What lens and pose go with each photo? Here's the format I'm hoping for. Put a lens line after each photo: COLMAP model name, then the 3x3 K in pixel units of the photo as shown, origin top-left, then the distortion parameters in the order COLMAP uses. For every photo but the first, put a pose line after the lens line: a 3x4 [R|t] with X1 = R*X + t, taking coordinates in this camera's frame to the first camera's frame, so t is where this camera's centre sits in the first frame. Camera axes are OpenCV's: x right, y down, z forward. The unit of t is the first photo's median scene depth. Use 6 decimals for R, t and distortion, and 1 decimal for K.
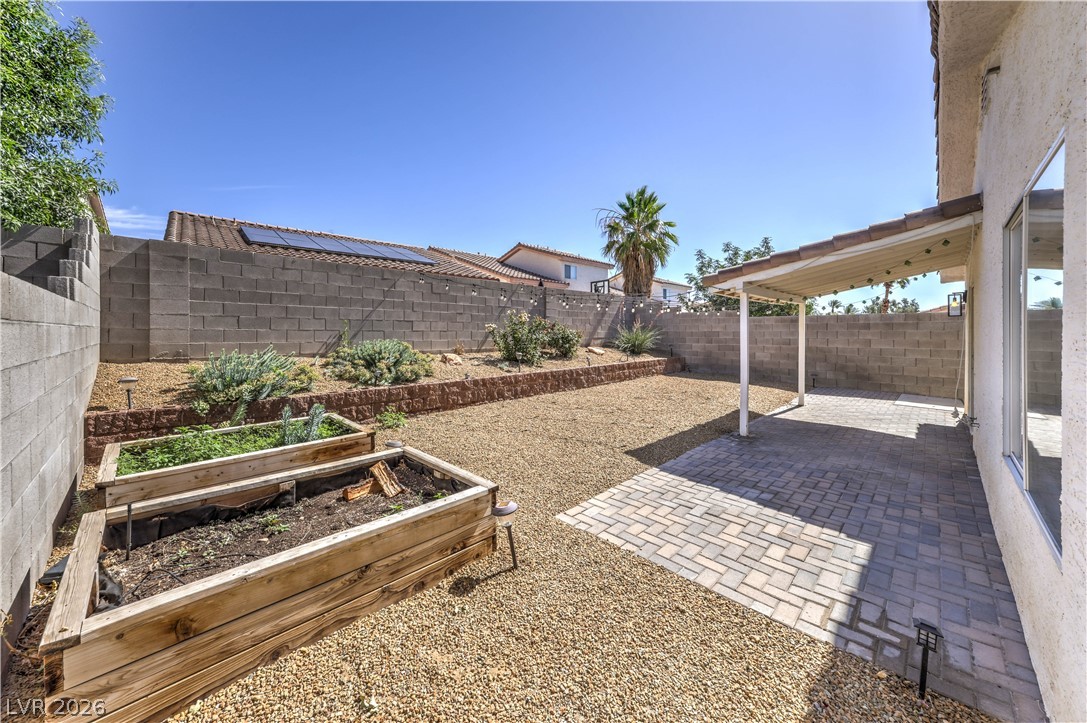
lens RADIAL K [[406.2, 0, 552.2], [0, 406.2, 335.6], [0, 0, 1]] dist [0.008431, -0.000883]
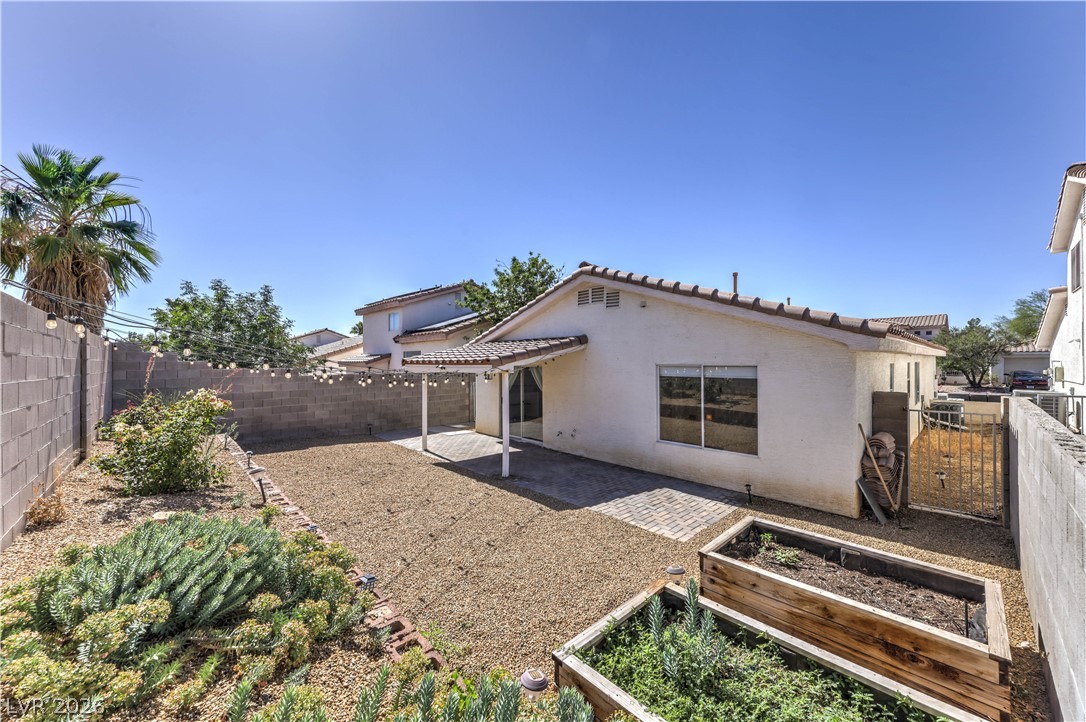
lens RADIAL K [[392.8, 0, 541.2], [0, 392.8, 360.0], [0, 0, 1]] dist [0.007213, 0.000745]
pose [[0.042670, 0.008331, 0.999054, -0.438285], [0.012745, 0.999879, -0.008882, -0.068367], [-0.999008, 0.013112, 0.042558, 0.417595]]
